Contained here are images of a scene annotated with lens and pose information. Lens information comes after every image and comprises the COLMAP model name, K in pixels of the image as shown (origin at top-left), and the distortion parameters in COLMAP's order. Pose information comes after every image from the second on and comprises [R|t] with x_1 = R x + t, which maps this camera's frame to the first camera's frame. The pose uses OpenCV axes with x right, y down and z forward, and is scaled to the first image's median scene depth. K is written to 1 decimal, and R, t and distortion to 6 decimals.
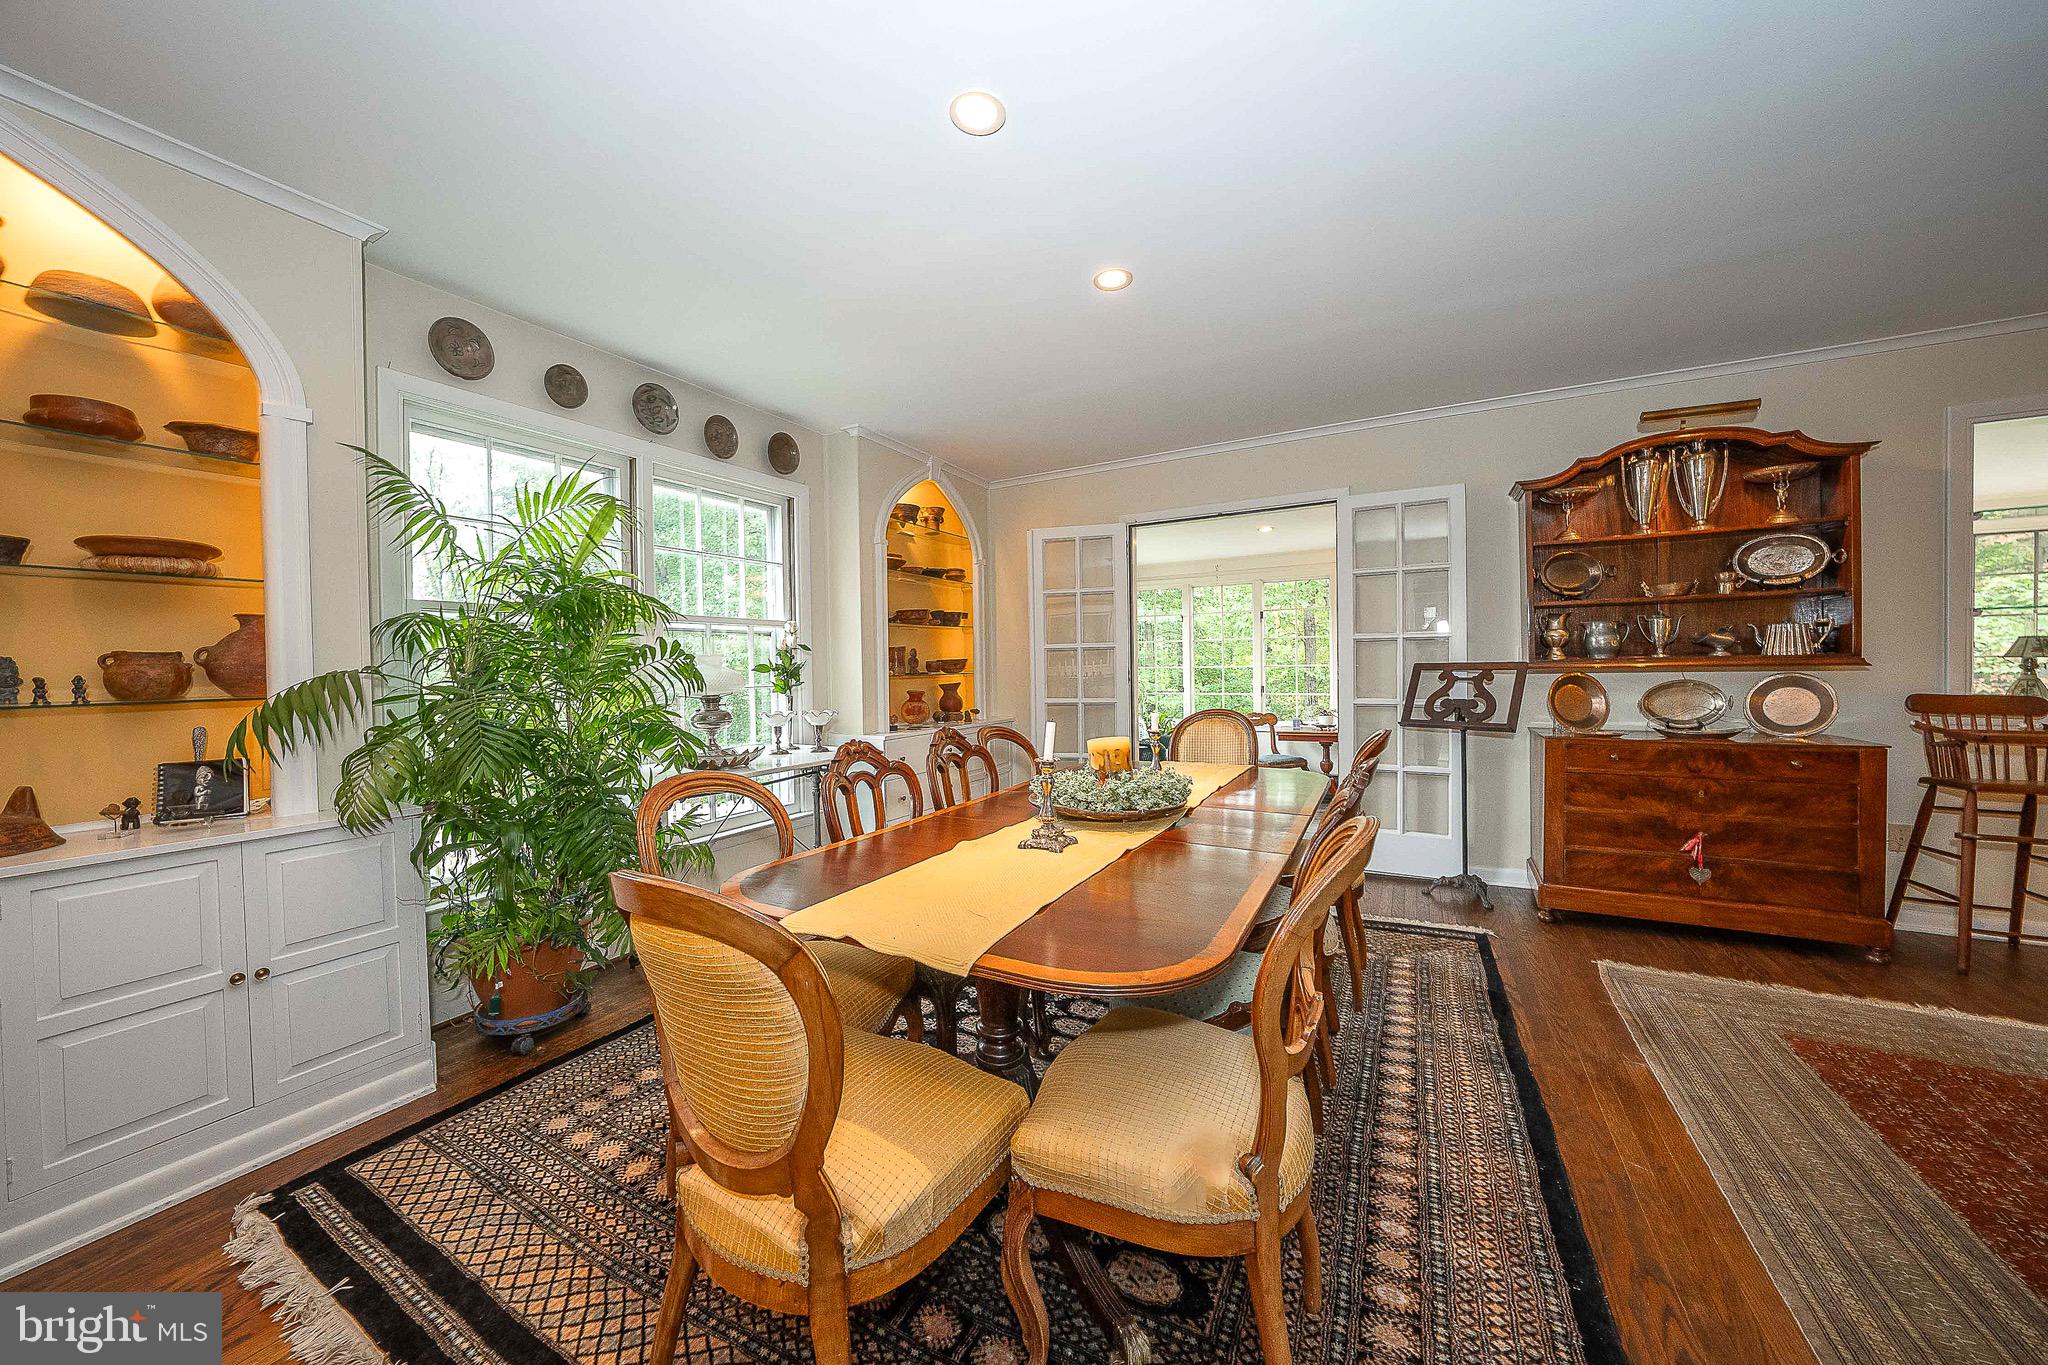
lens RADIAL K [[708.6, 0, 1025.1], [0, 708.6, 669.2], [0, 0, 1]] dist [-0.006619, 0.000524]
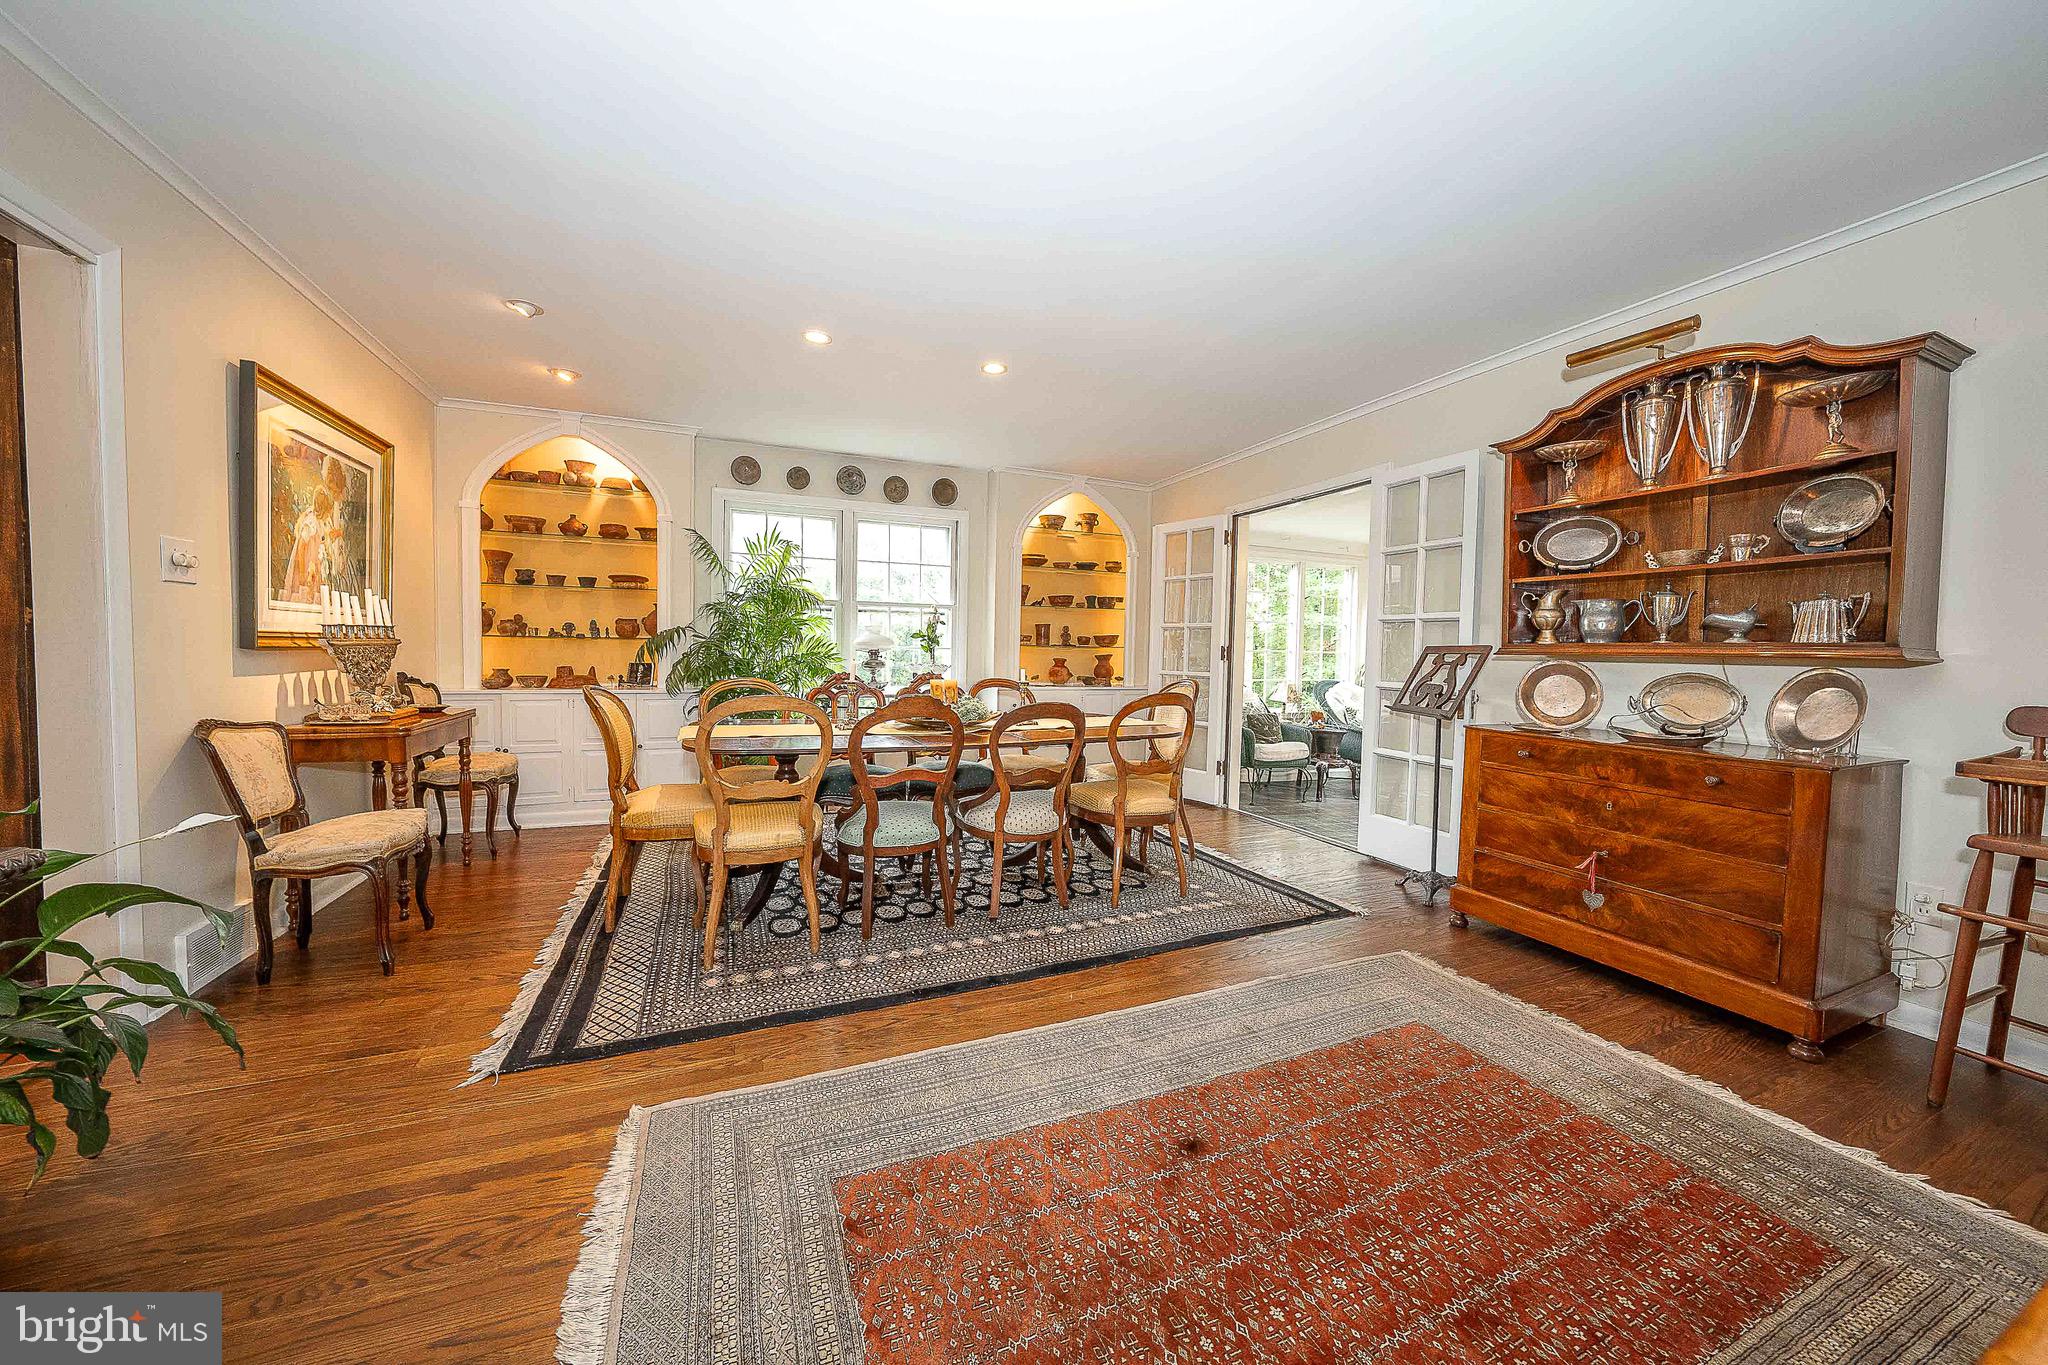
lens RADIAL K [[708.6, 0, 1029.8], [0, 708.6, 669.0], [0, 0, 1]] dist [-0.006619, 0.000524]
pose [[0.785302, 0.050513, -0.617049, 0.864089], [-0.036571, 0.998710, 0.035214, 0.009634], [0.618032, -0.005088, 0.786136, -0.074249]]
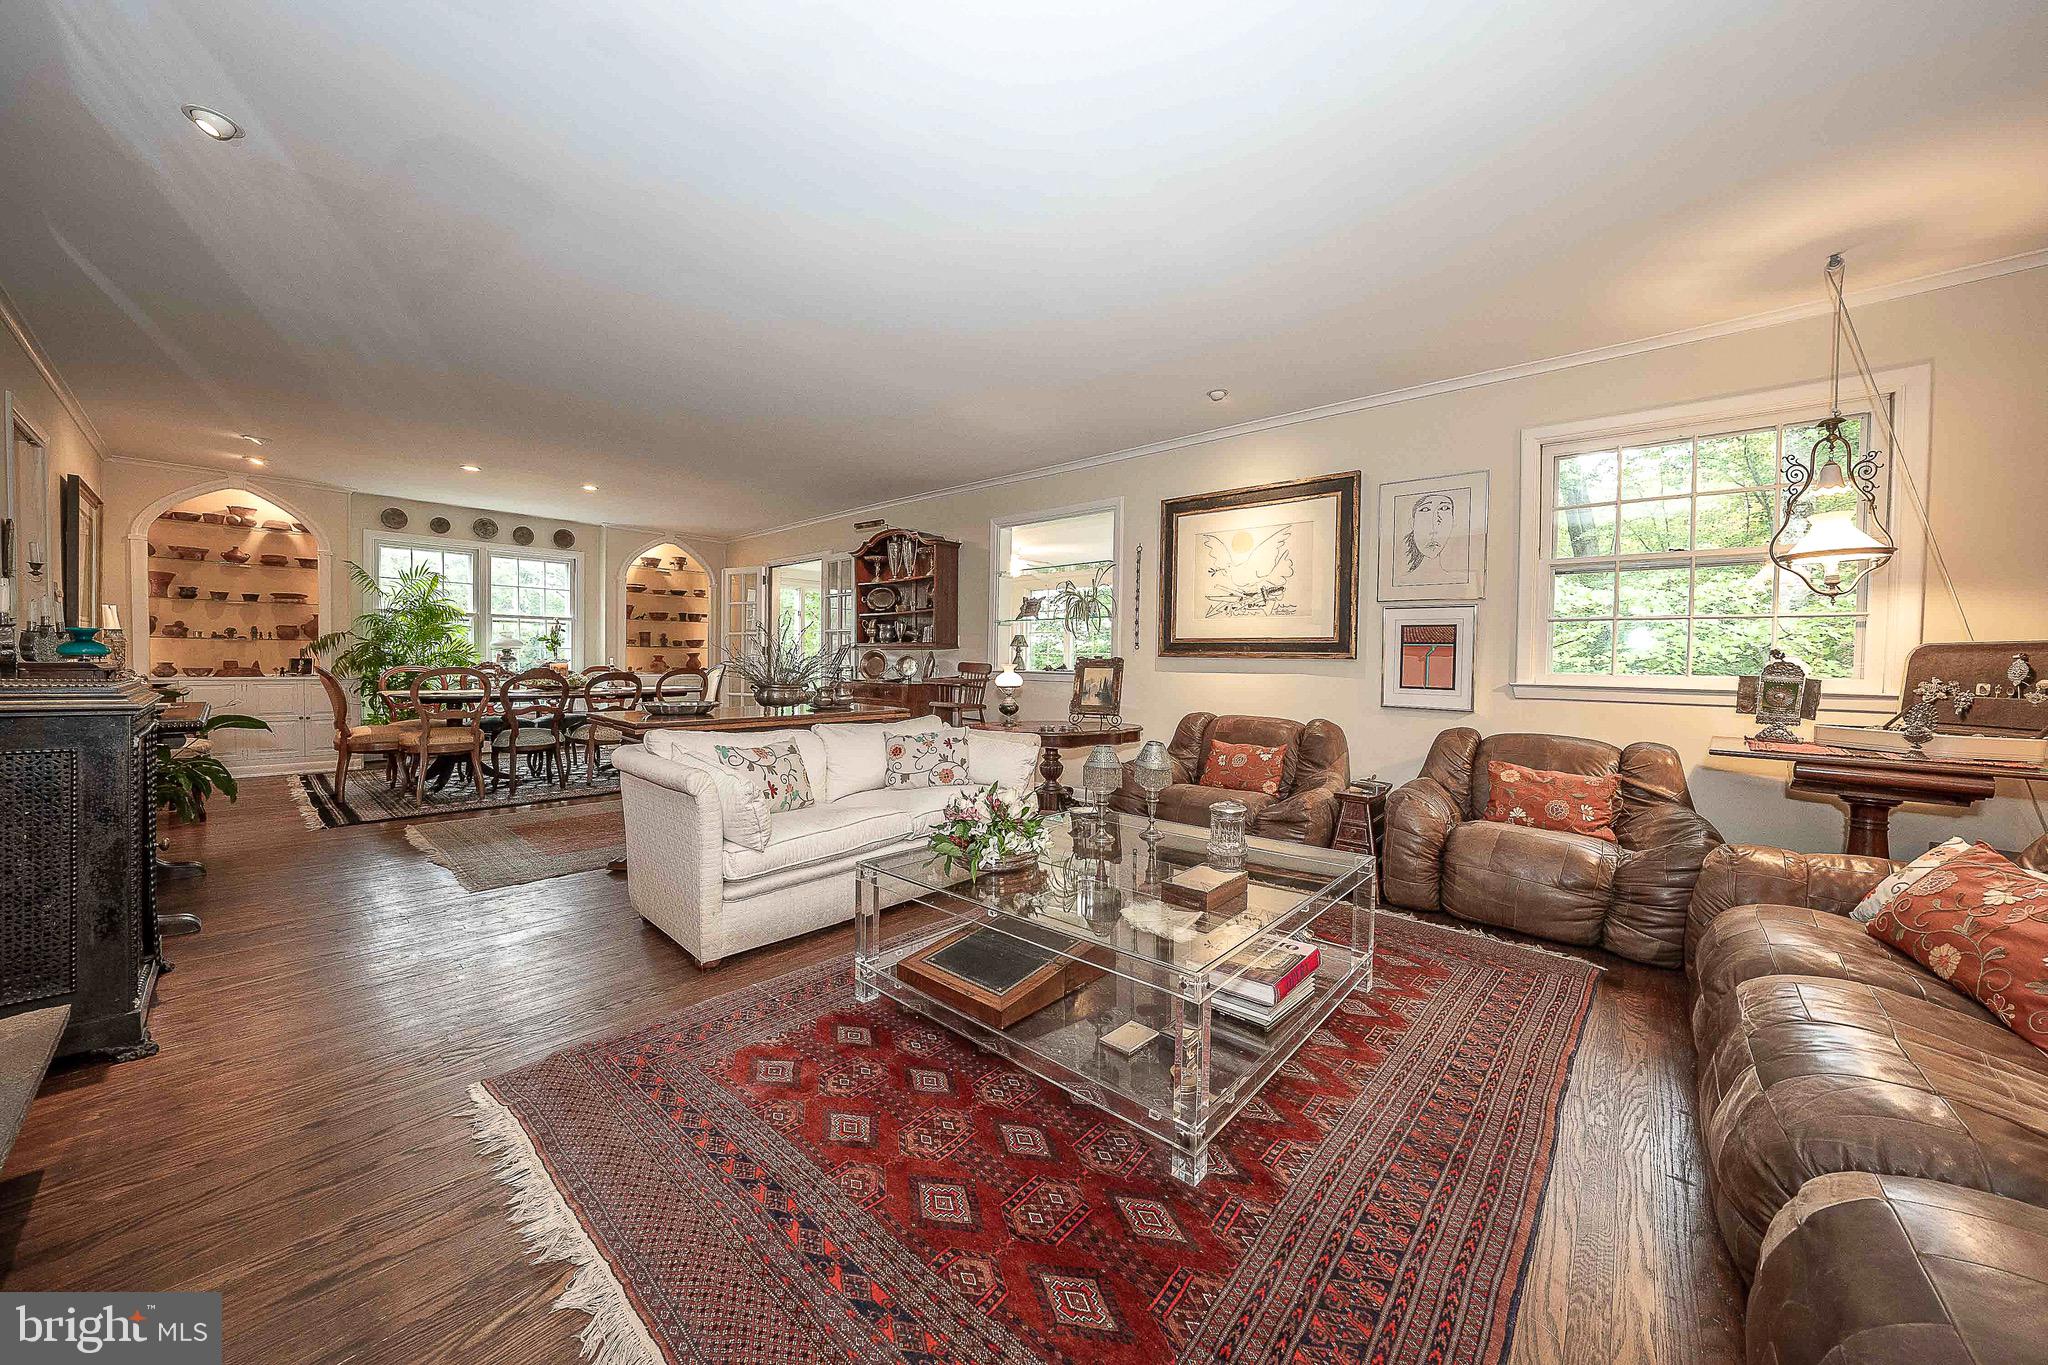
lens RADIAL K [[708.6, 0, 1020.0], [0, 708.6, 670.5], [0, 0, 1]] dist [-0.006619, 0.000524]
pose [[0.972022, 0.033139, -0.232541, 1.758255], [-0.031142, 0.999440, 0.012257, 0.025895], [0.232817, -0.004672, 0.972509, -0.881180]]
